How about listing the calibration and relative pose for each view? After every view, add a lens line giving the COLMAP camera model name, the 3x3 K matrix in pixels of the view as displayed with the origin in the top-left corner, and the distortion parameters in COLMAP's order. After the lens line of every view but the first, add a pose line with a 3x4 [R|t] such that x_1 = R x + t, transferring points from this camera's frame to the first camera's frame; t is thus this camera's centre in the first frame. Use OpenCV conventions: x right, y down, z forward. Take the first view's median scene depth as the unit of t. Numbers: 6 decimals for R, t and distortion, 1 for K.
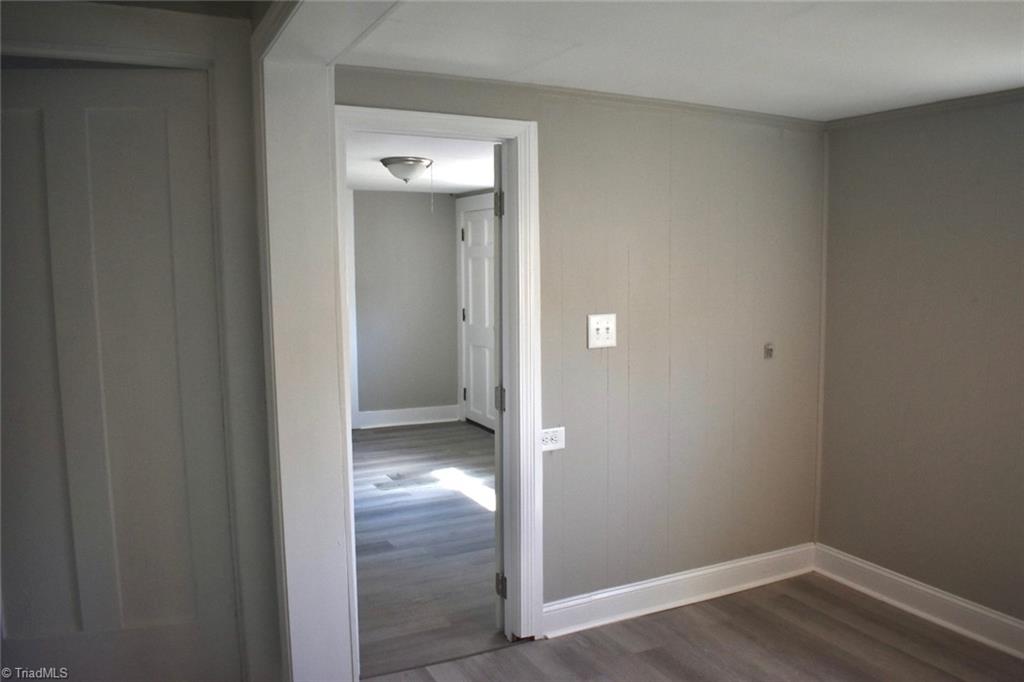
lens RADIAL K [[799.5, 0, 511.7], [0, 799.5, 334.6], [0, 0, 1]] dist [-0.089326, 0.001000]
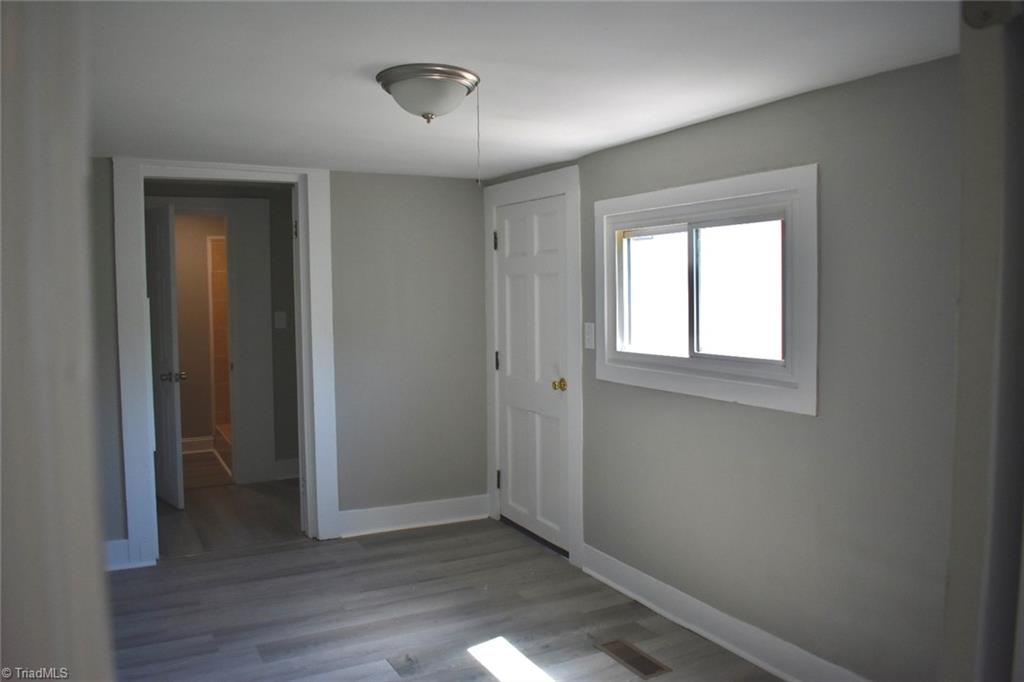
lens RADIAL K [[799.5, 0, 511.7], [0, 799.5, 334.6], [0, 0, 1]] dist [-0.089326, 0.001000]
pose [[0.999818, -0.003143, 0.018838, -0.061095], [0.003780, 0.999419, -0.033882, -0.024065], [-0.018720, 0.033947, 0.999248, 0.338976]]
